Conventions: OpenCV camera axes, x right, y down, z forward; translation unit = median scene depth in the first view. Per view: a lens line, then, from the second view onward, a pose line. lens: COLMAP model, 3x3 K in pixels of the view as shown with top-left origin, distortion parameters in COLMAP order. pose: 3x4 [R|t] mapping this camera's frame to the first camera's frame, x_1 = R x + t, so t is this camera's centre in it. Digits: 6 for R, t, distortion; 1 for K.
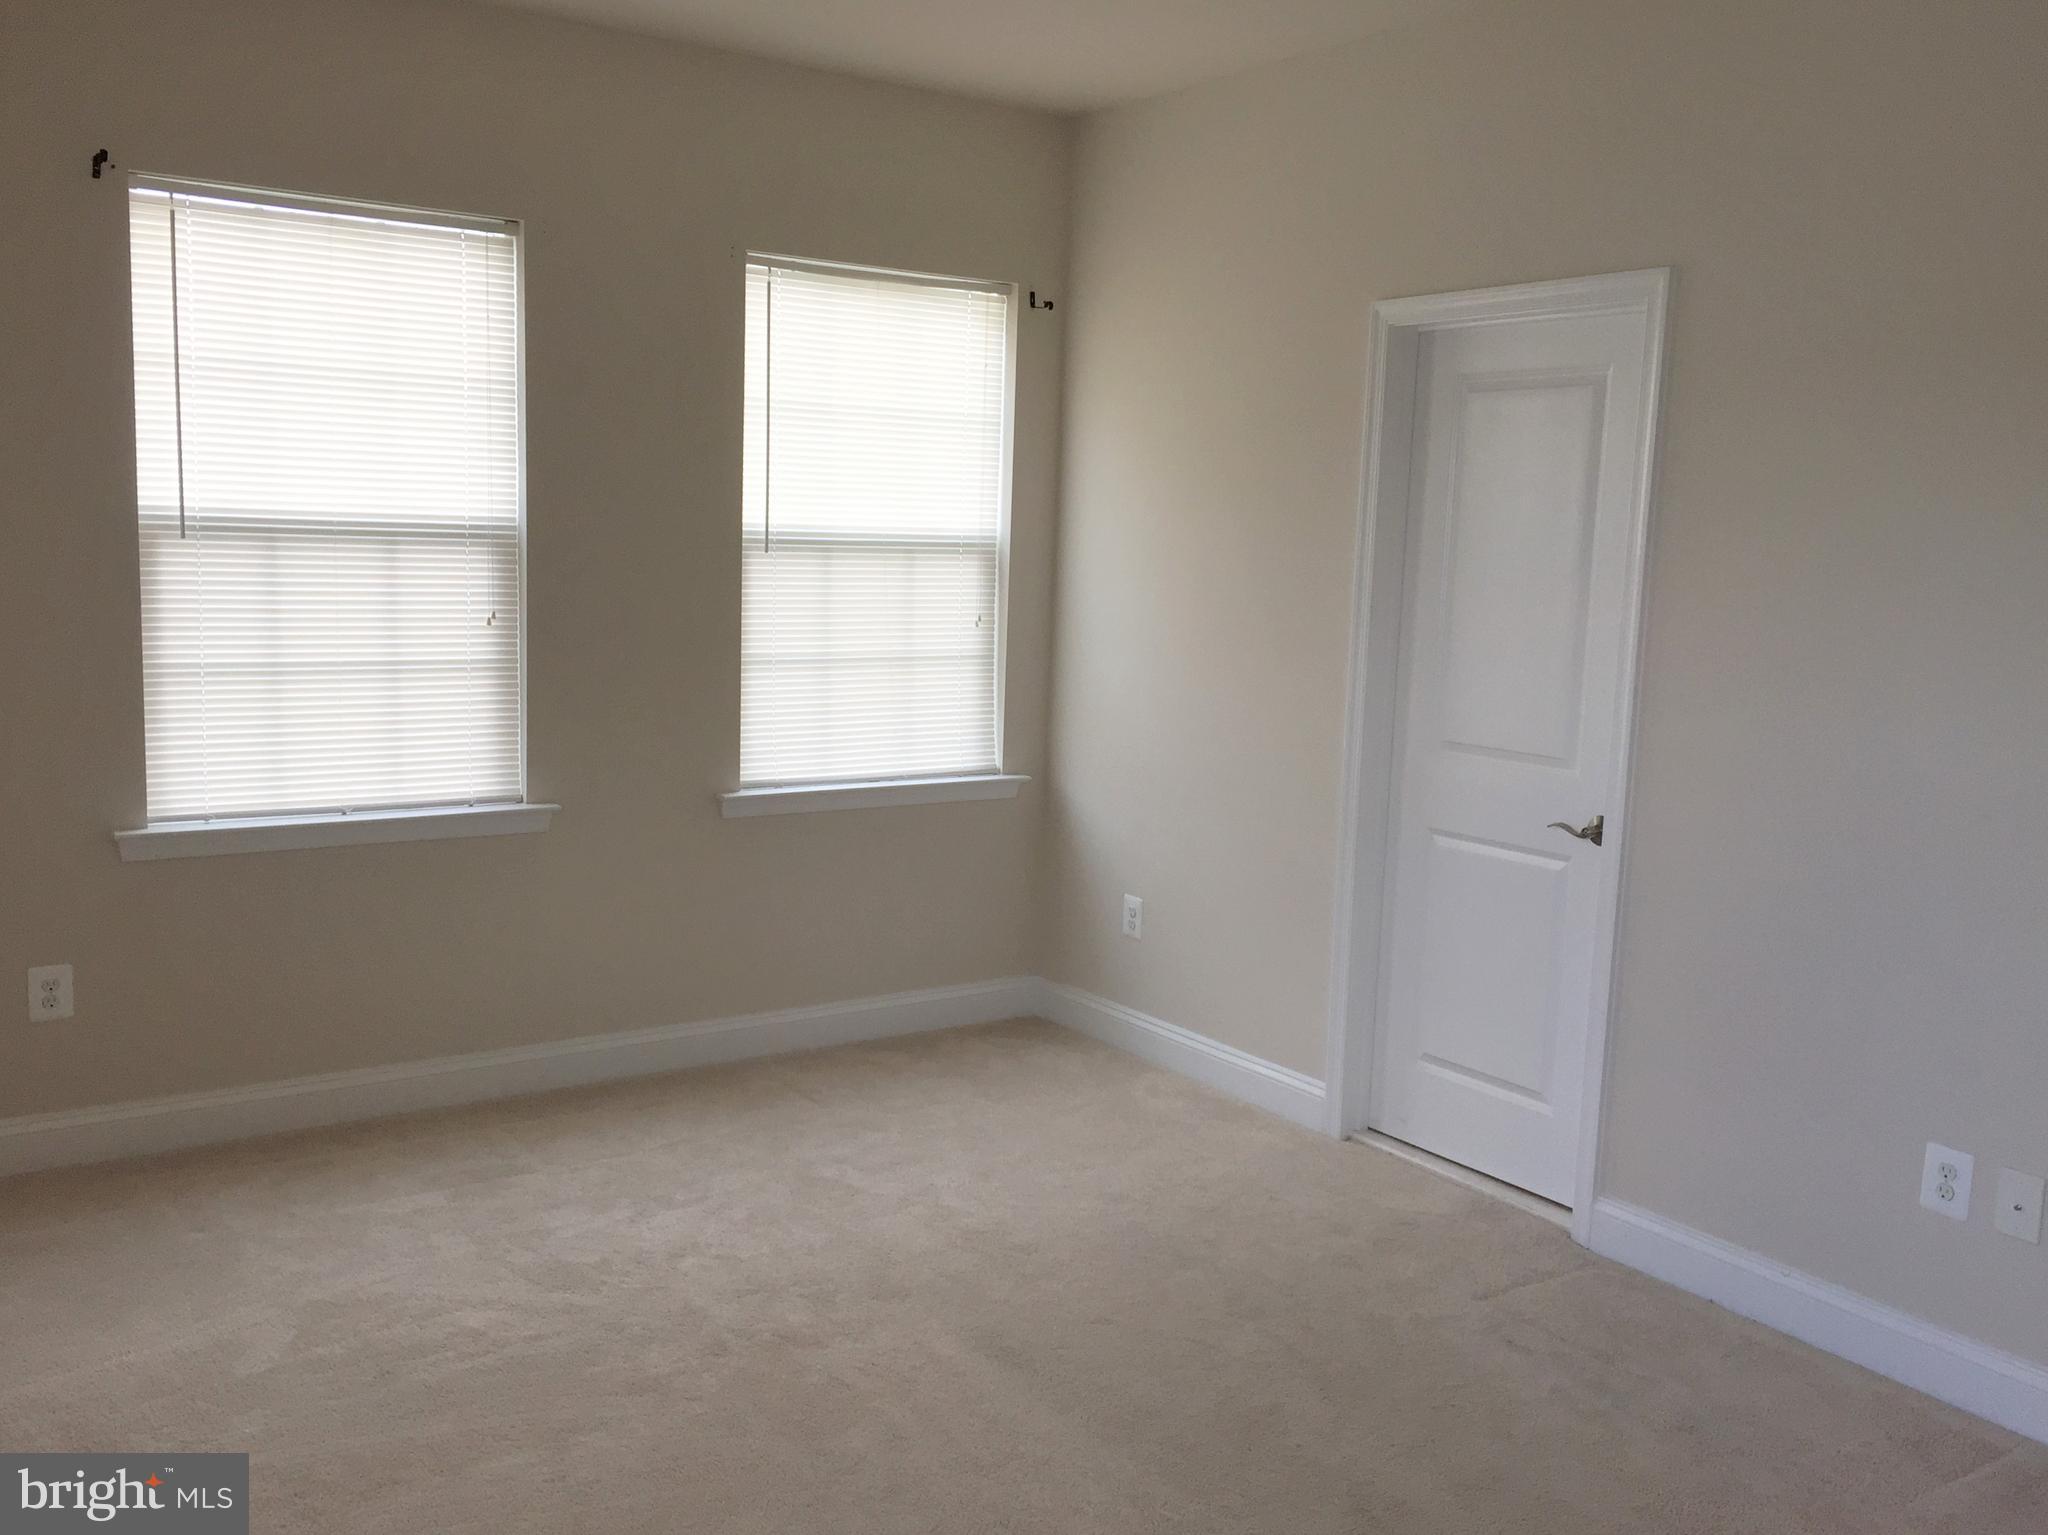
lens RADIAL K [[1754.5, 0, 964.0], [0, 1754.5, 769.8], [0, 0, 1]] dist [0.066786, -0.069294]
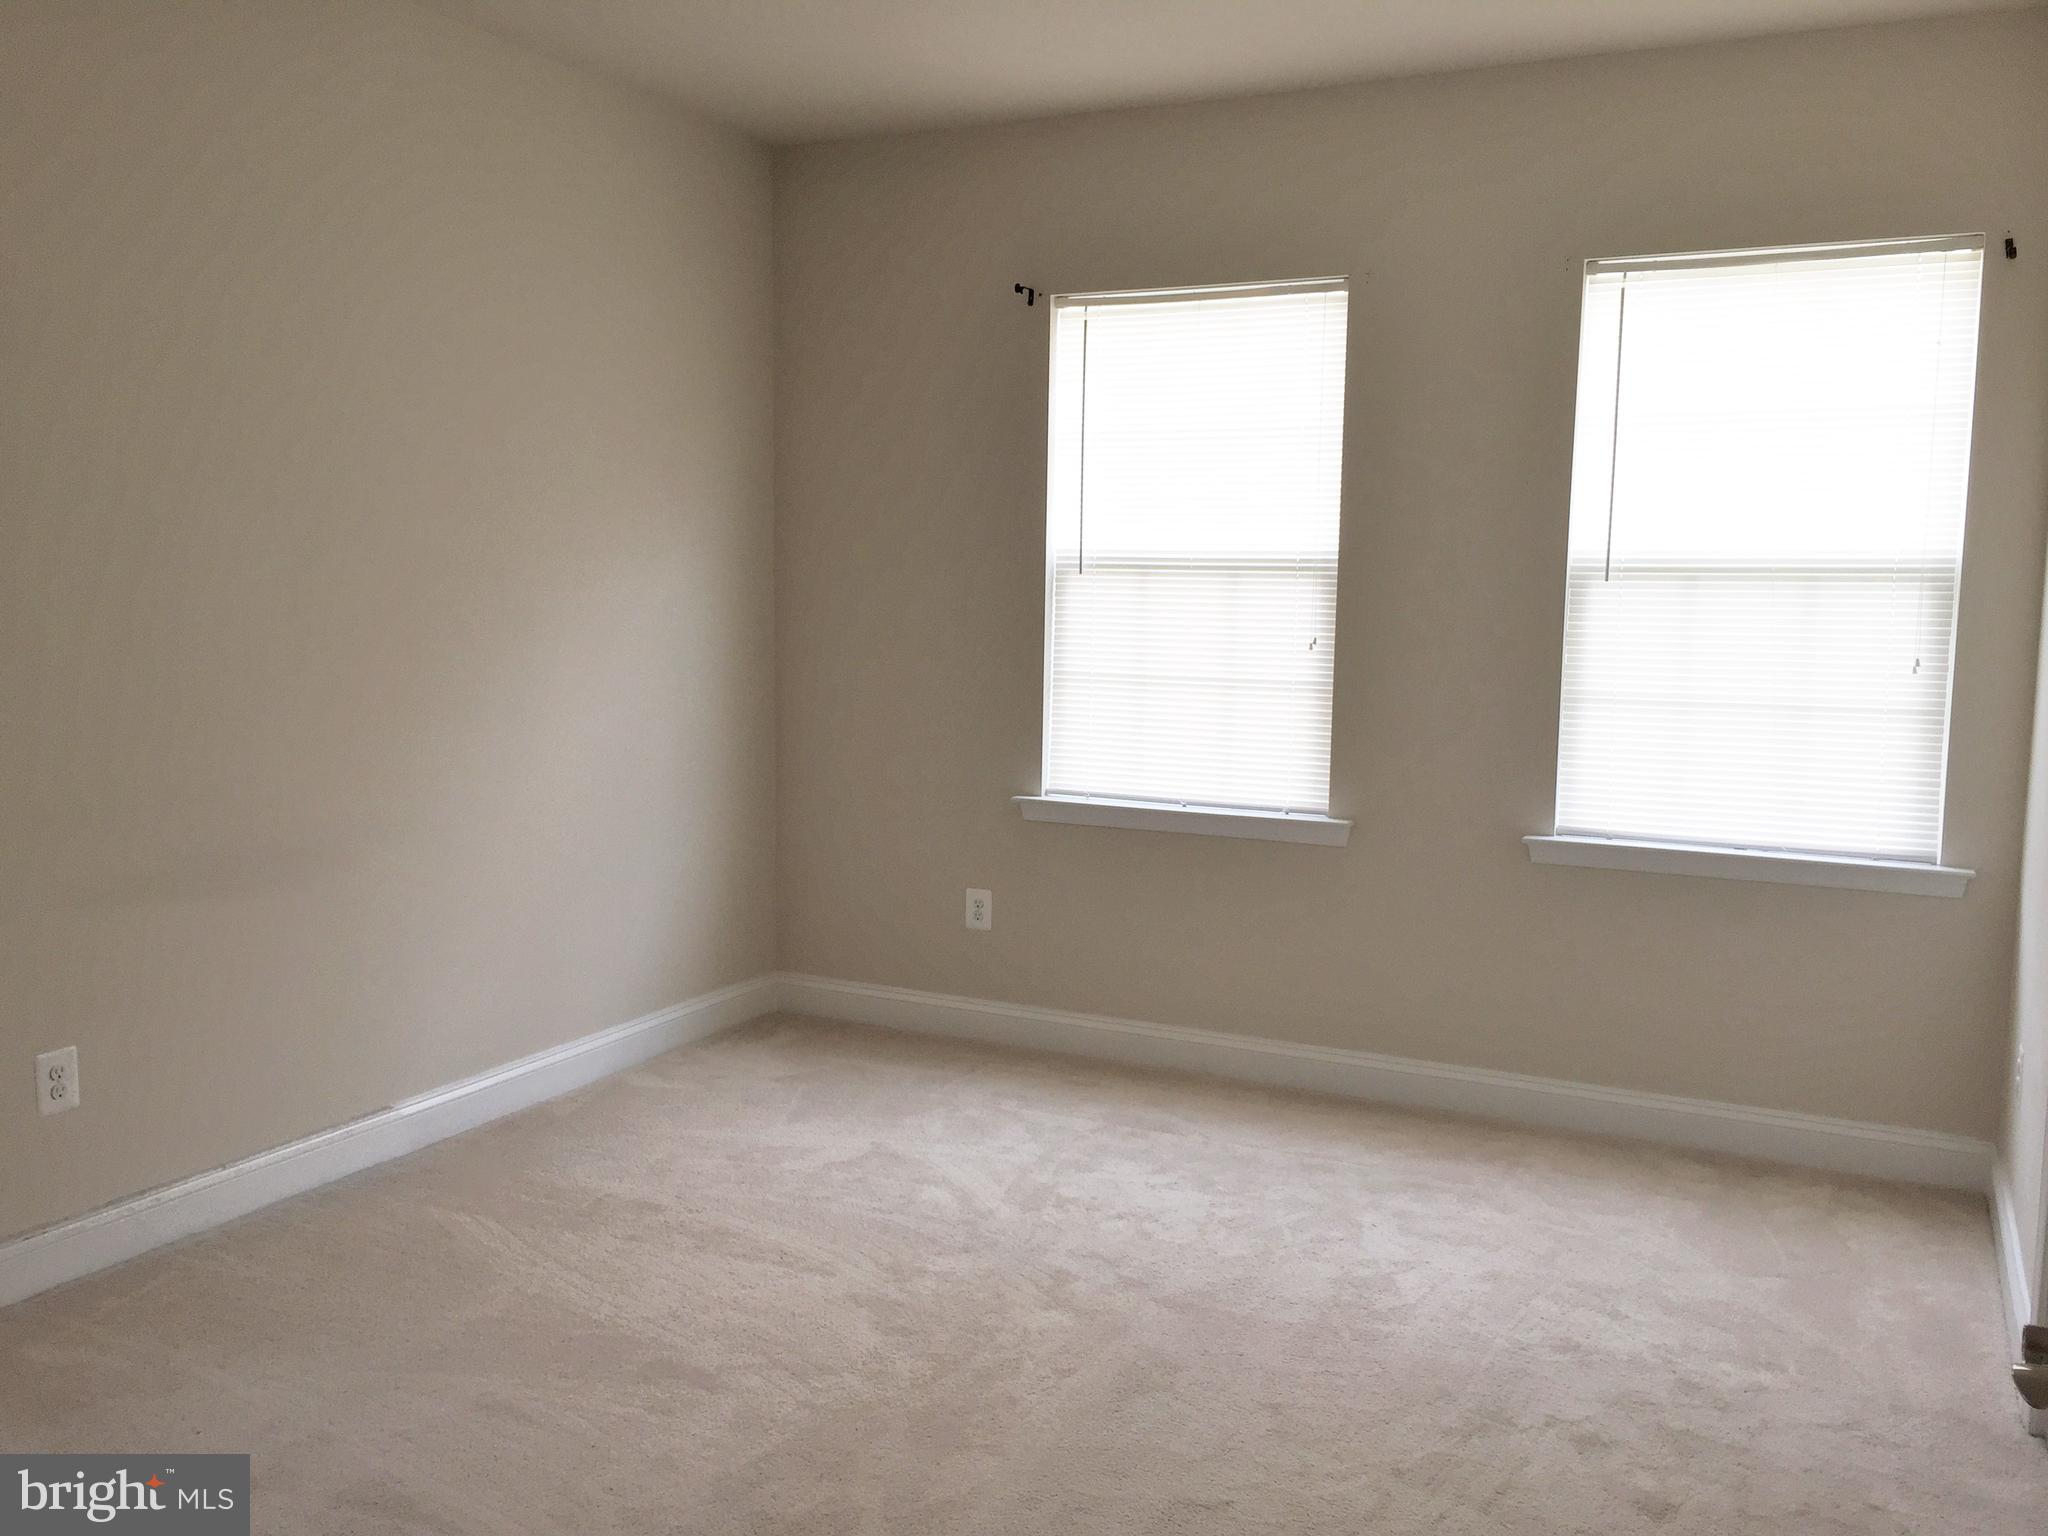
lens RADIAL K [[1754.5, 0, 964.0], [0, 1754.5, 770.3], [0, 0, 1]] dist [0.066786, -0.069294]
pose [[0.500991, 0.083591, -0.861406, 0.580237], [-0.110011, 0.993402, 0.032418, -0.020665], [0.858432, 0.078523, 0.506881, 0.277969]]
